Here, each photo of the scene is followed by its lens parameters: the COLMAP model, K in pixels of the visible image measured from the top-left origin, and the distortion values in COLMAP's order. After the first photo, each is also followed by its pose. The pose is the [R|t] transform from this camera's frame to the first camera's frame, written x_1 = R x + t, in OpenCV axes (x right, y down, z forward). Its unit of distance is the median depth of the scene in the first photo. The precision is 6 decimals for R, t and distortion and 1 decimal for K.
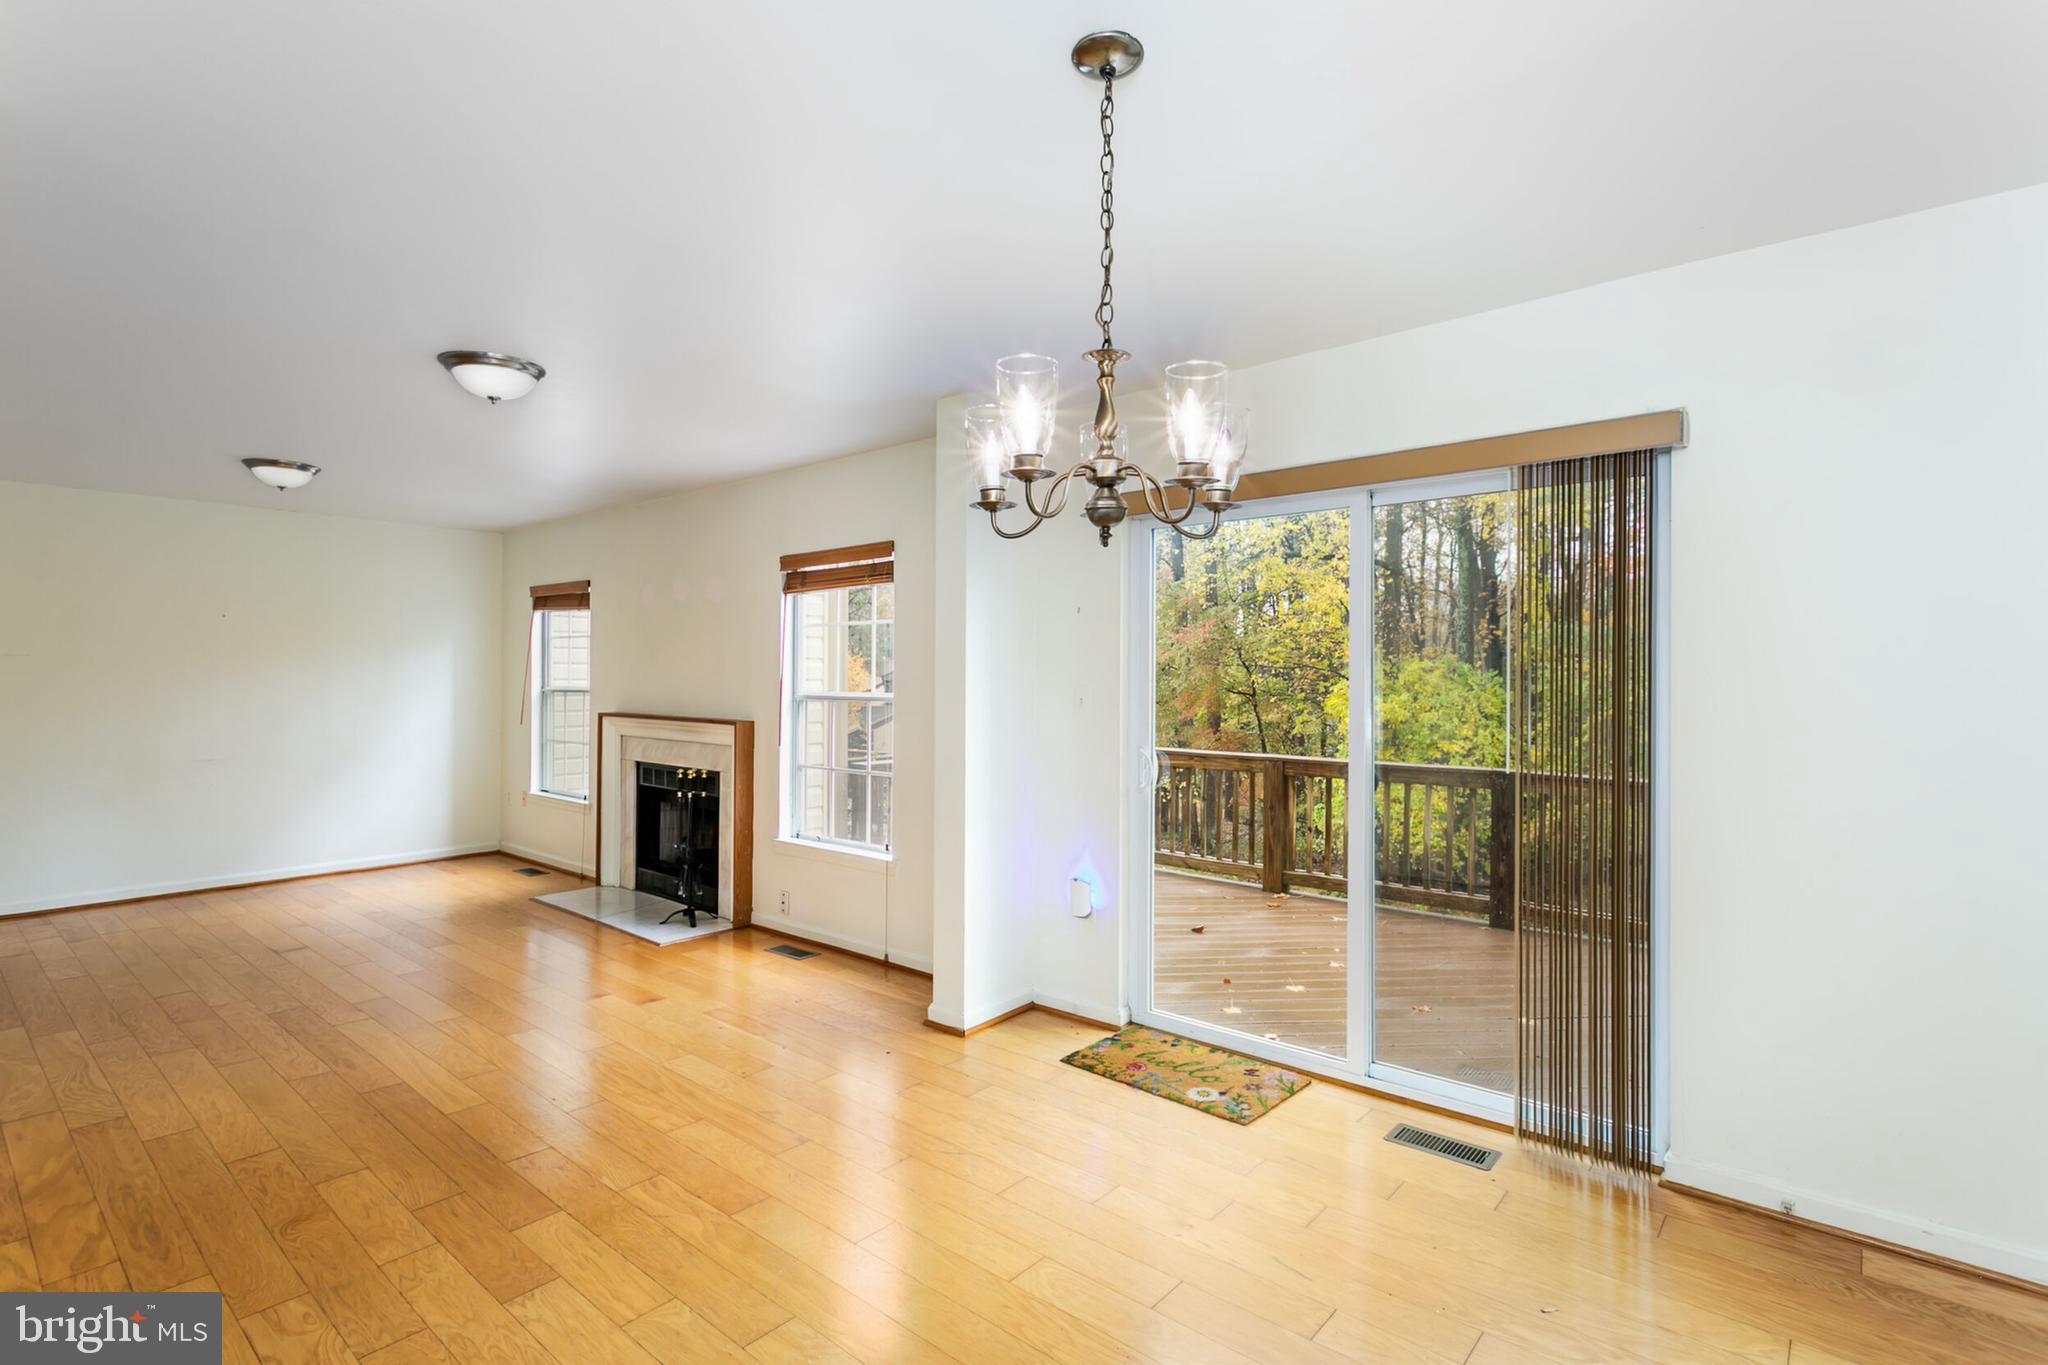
lens RADIAL K [[1012.5, 0, 1034.4], [0, 1012.5, 676.9], [0, 0, 1]] dist [0.006772, 0.001809]
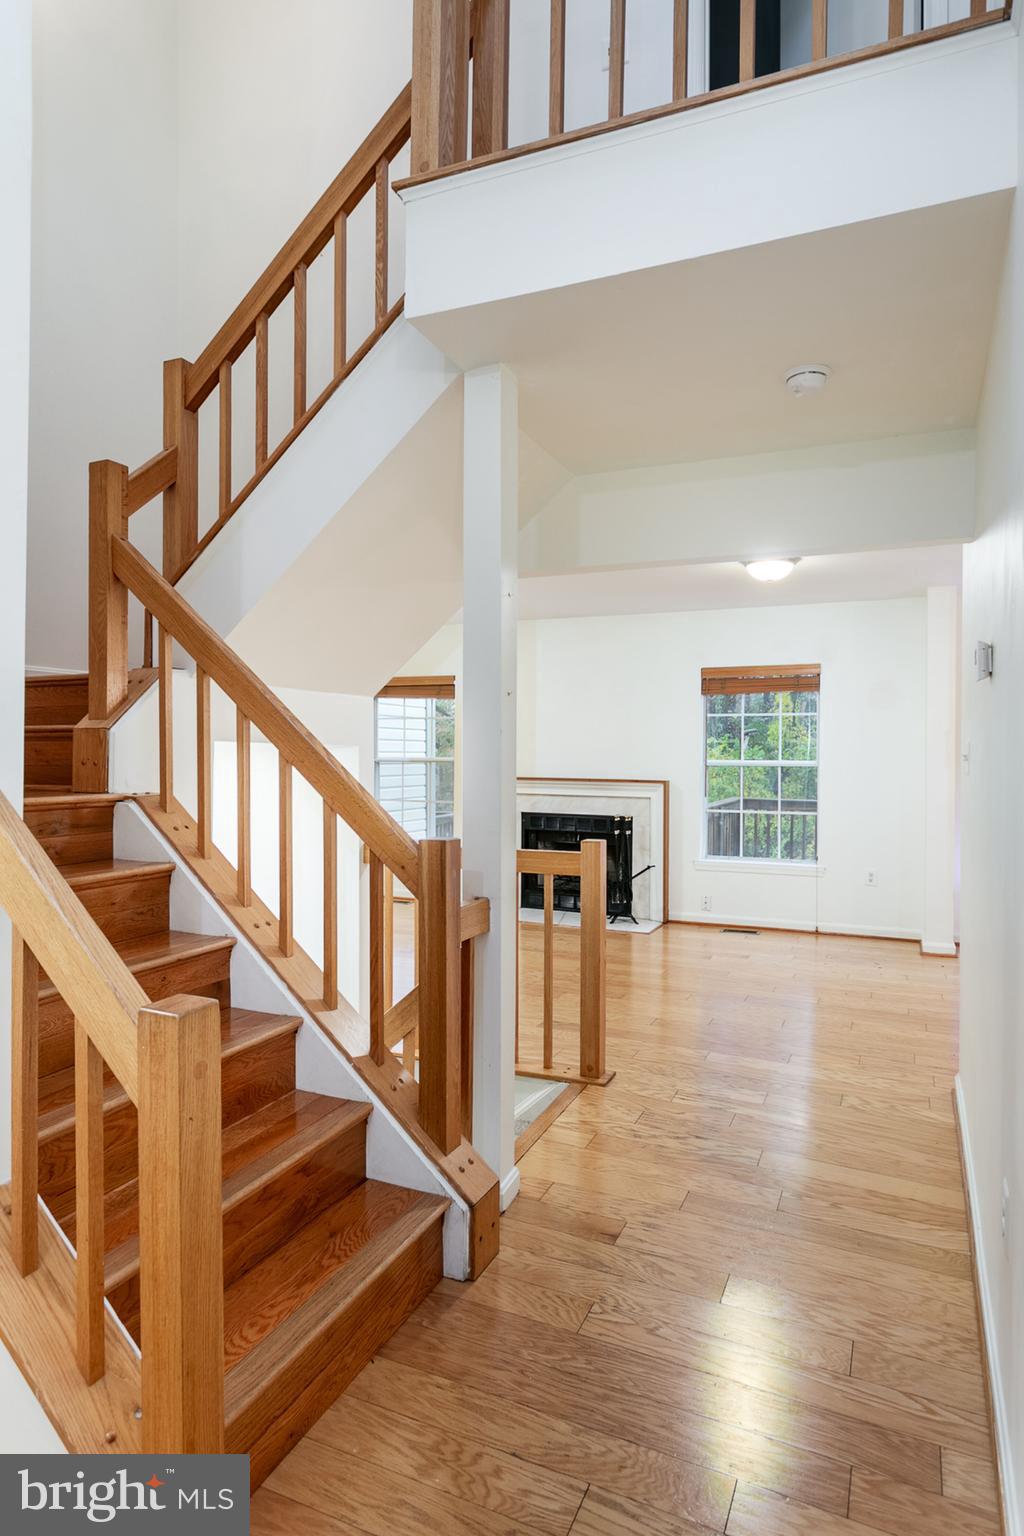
lens RADIAL K [[904.1, 0, 502.8], [0, 904.1, 762.0], [0, 0, 1]] dist [0.037317, 0.000383]
pose [[0.957298, 0.000609, 0.289103, -0.782169], [-0.004595, 0.999904, 0.013108, -0.000465], [-0.289067, -0.013877, 0.957208, -0.163886]]
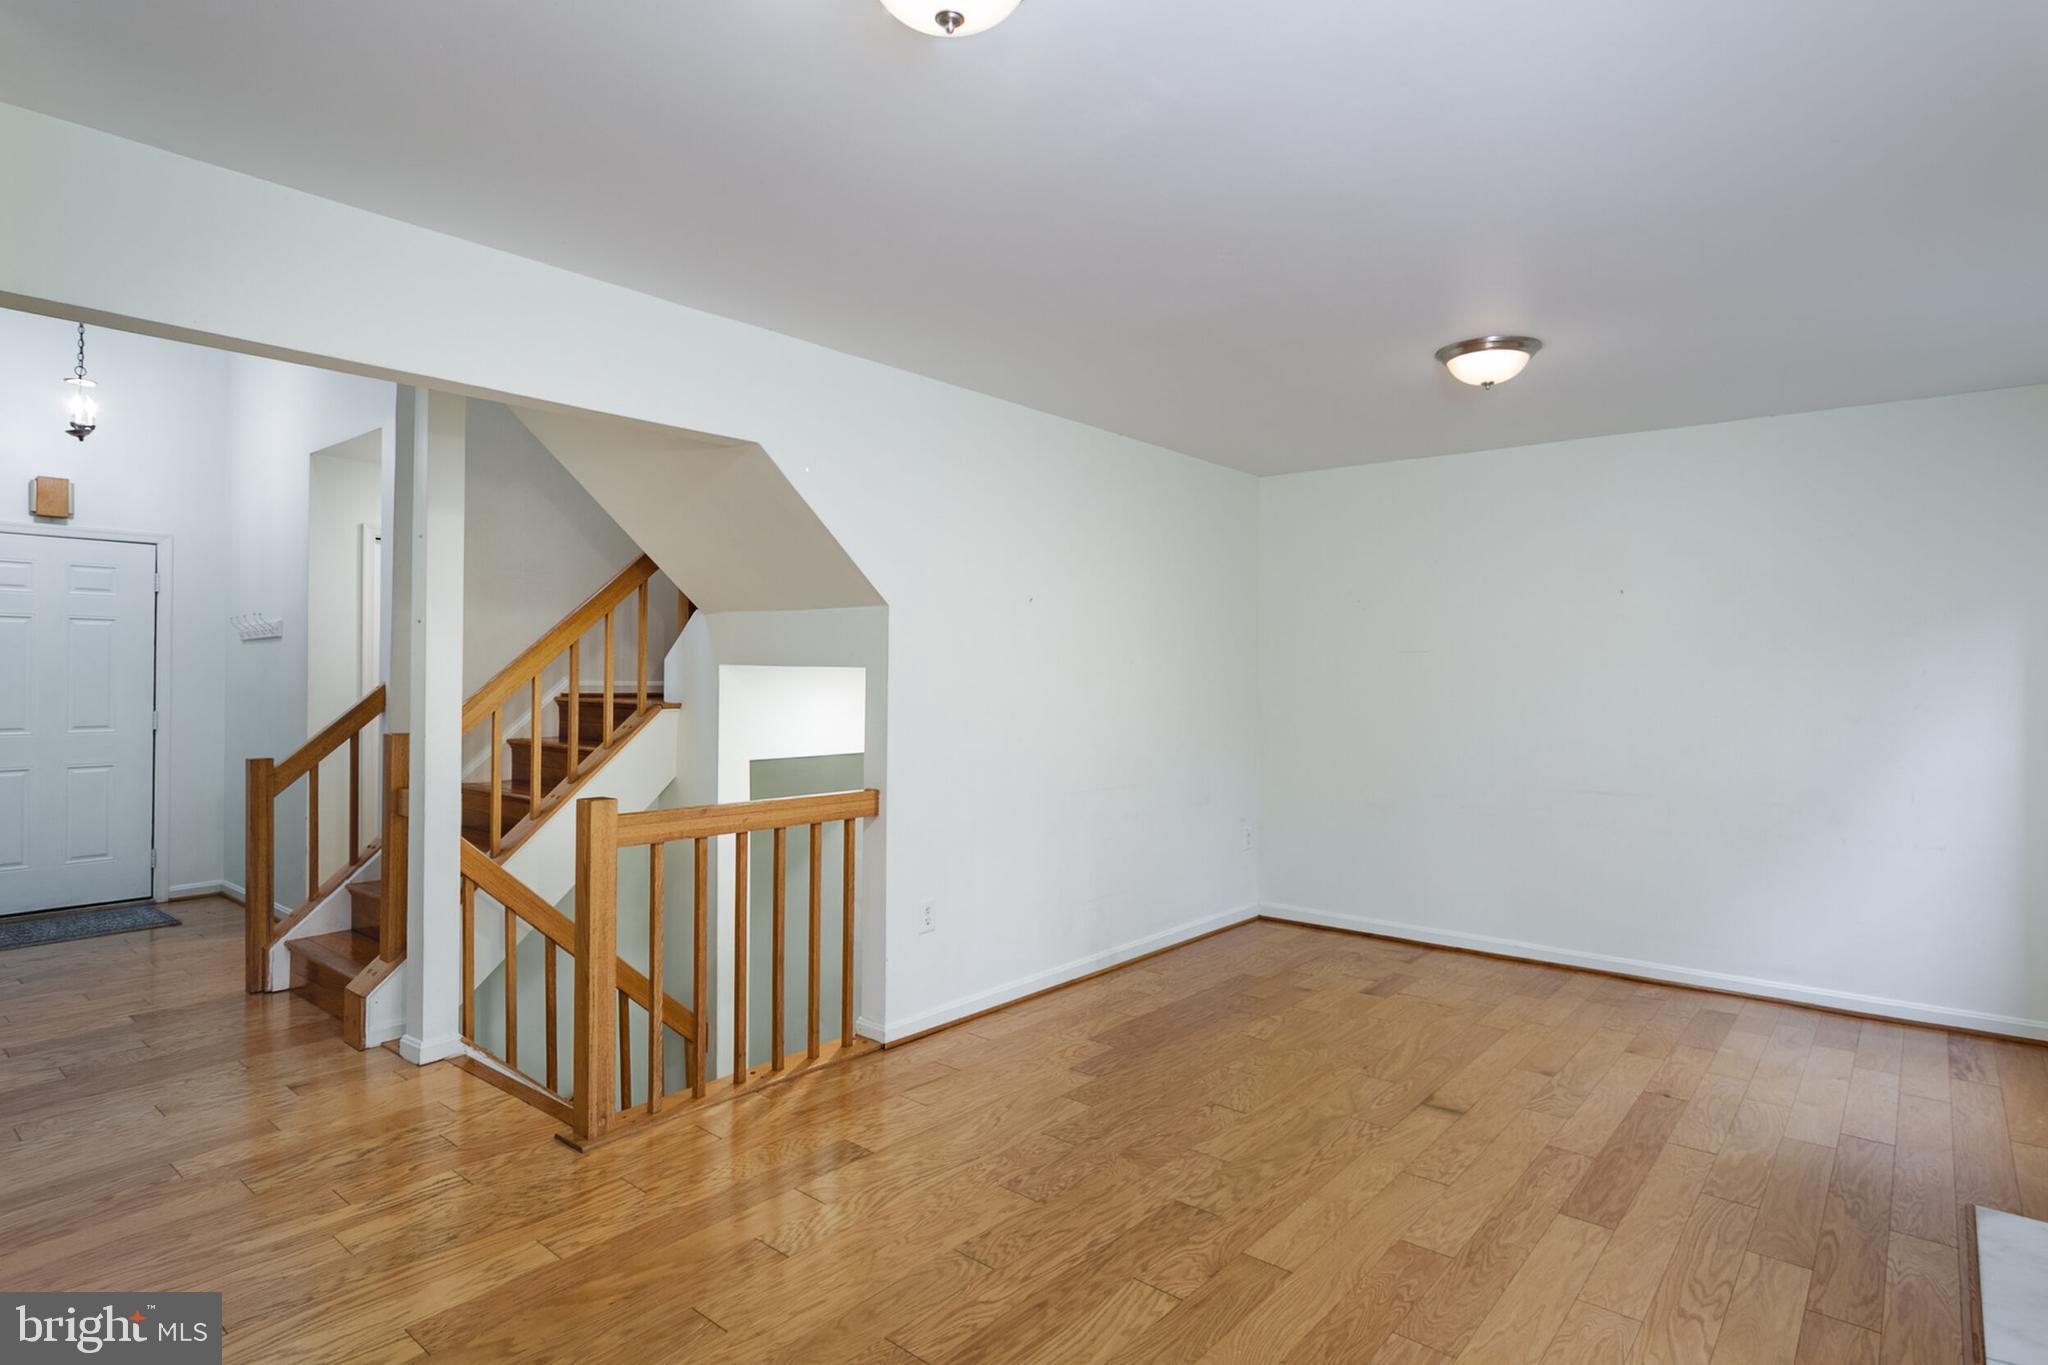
lens RADIAL K [[1081.7, 0, 1016.5], [0, 1081.7, 686.4], [0, 0, 1]] dist [0.002701, 0.002483]
pose [[0.010093, 0.010635, -0.999893, -0.049561], [-0.009411, 0.999900, 0.010540, 0.000763], [0.999905, 0.009304, 0.010192, 0.581477]]
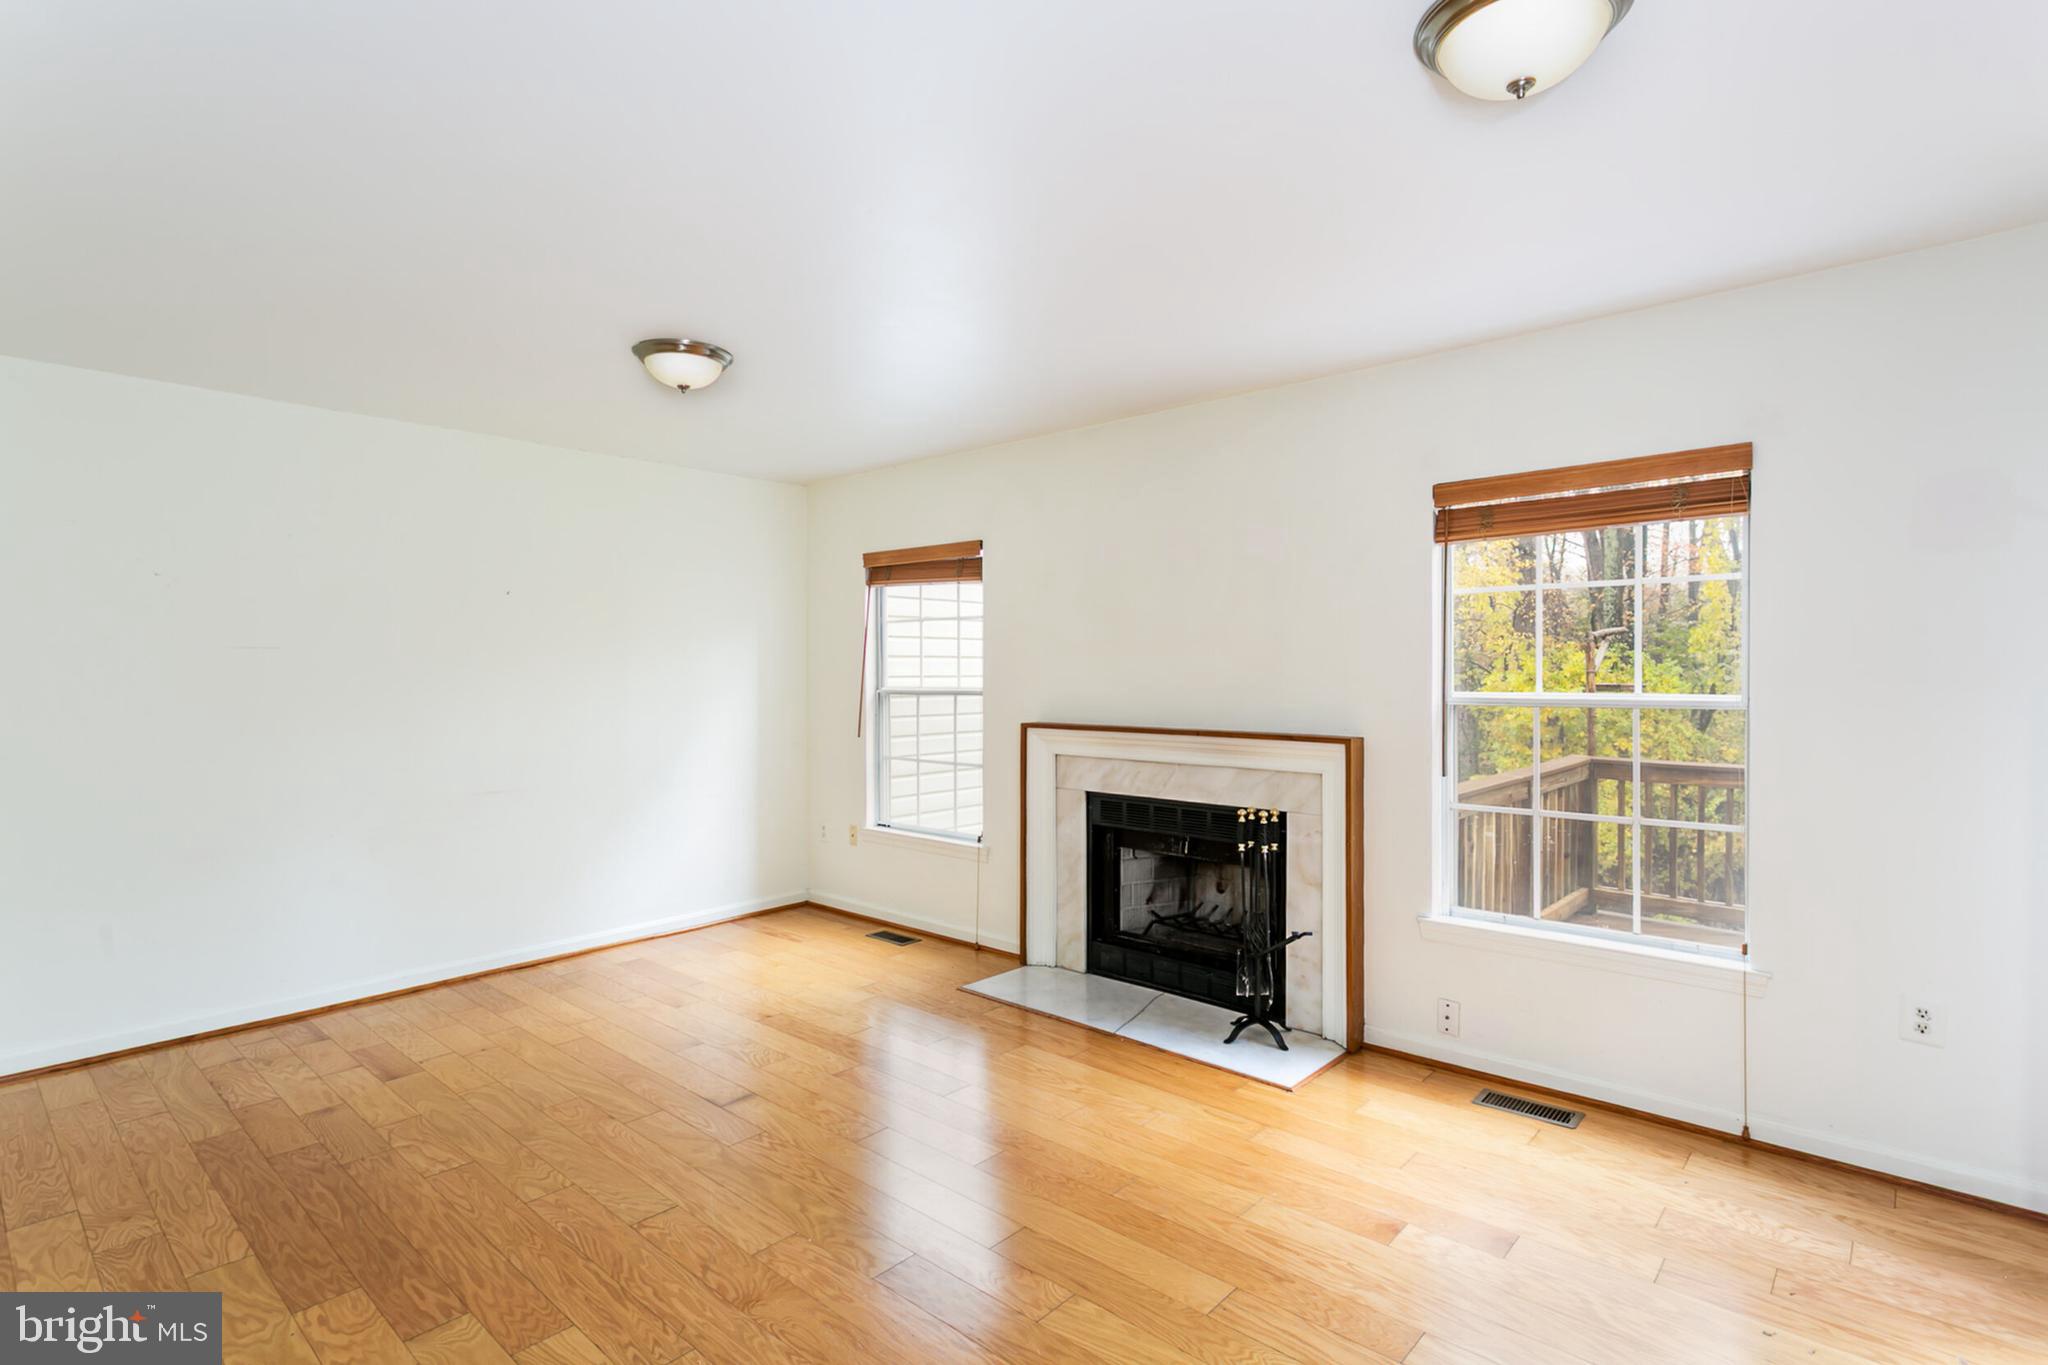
lens RADIAL K [[1012.5, 0, 1010.8], [0, 1012.5, 689.1], [0, 0, 1]] dist [0.006772, 0.001809]
pose [[0.999697, -0.007759, -0.023339, -0.433092], [0.008146, 0.999830, 0.016534, -0.000744], [0.023207, -0.016719, 0.999591, 0.294002]]
